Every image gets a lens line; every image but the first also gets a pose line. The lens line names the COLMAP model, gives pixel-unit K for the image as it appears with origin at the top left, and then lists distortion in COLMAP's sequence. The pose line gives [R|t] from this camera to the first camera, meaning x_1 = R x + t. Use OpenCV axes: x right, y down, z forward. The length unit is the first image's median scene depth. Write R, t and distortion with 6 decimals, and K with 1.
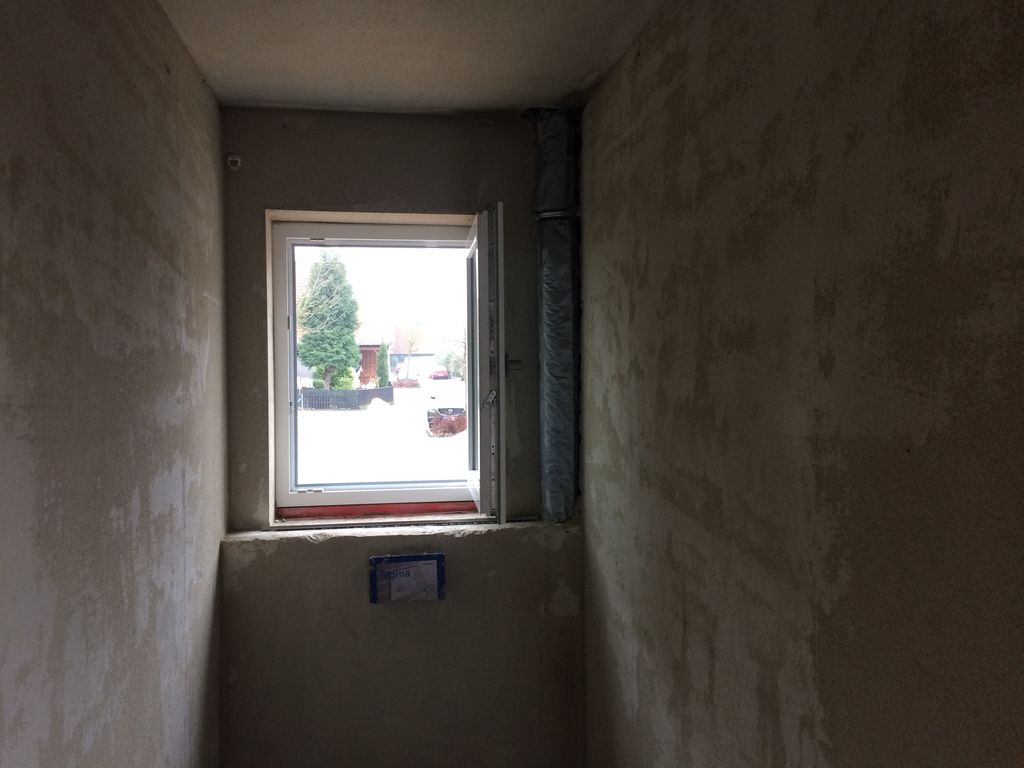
lens RADIAL K [[868.3, 0, 512.0], [0, 868.3, 384.0], [0, 0, 1]] dist [0.060194, -0.077852]
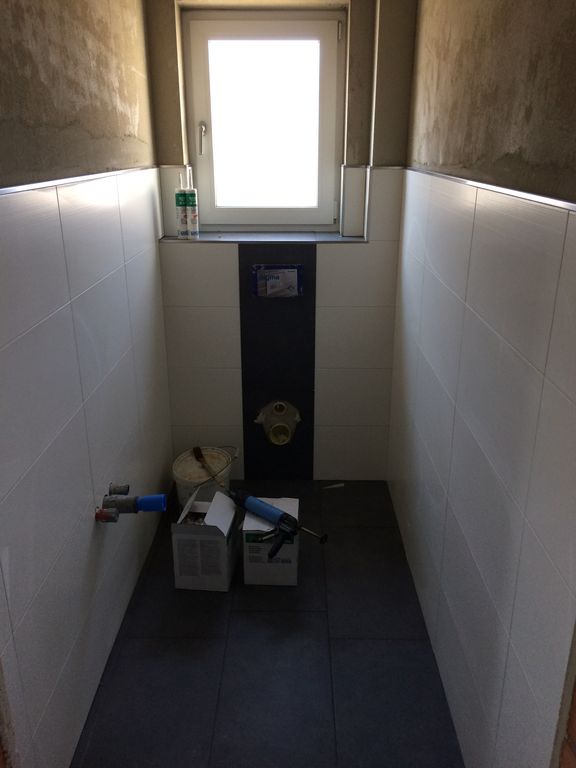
lens RADIAL K [[651.2, 0, 288.0], [0, 651.2, 384.0], [0, 0, 1]] dist [0.060194, -0.077852]
pose [[0.987208, 0.062419, -0.146711, 0.096307], [-0.010700, 0.944042, 0.329652, 0.027709], [0.159077, -0.323865, 0.932634, -0.133792]]
